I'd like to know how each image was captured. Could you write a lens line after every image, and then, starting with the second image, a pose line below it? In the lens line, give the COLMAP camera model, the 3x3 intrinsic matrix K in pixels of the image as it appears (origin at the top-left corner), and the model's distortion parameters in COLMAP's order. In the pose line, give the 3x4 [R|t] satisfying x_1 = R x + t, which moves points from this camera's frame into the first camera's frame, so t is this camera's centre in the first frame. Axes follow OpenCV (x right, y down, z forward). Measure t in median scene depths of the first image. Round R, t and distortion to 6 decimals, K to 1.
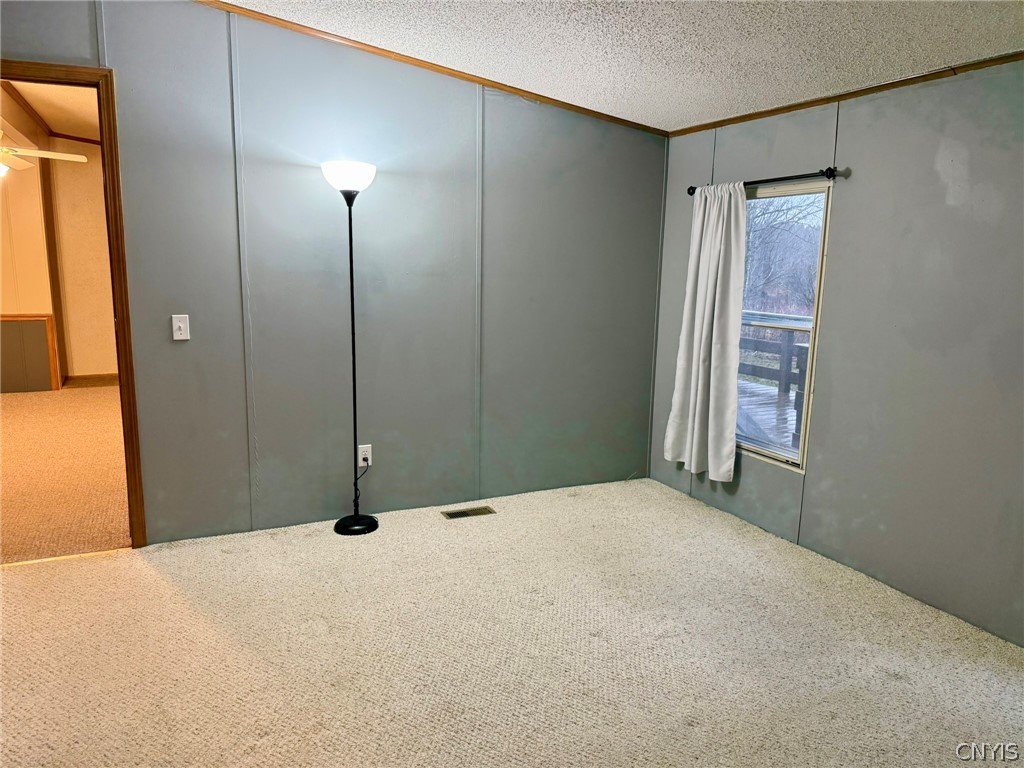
lens RADIAL K [[715.3, 0, 512.0], [0, 715.3, 384.0], [0, 0, 1]] dist [-0.001820, -0.003332]
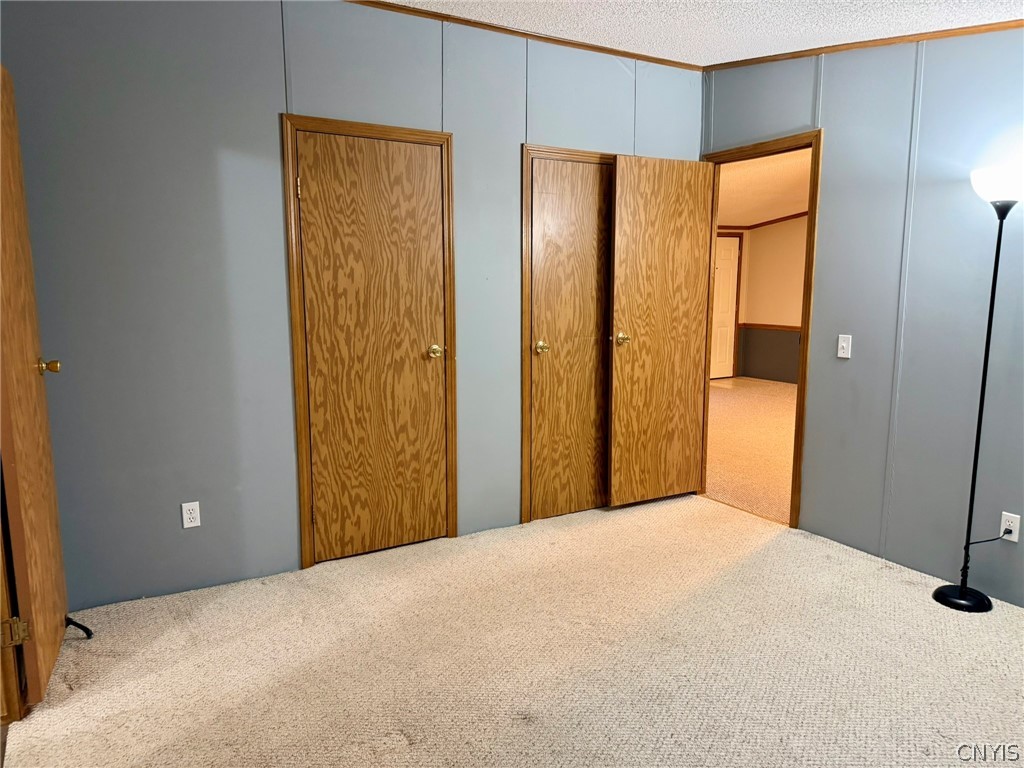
lens RADIAL K [[715.3, 0, 512.0], [0, 715.3, 384.0], [0, 0, 1]] dist [-0.001820, -0.003332]
pose [[0.083530, 0.127156, -0.988359, 0.579512], [-0.170430, 0.979035, 0.111553, -0.056966], [0.981823, 0.159128, 0.103450, 0.383568]]
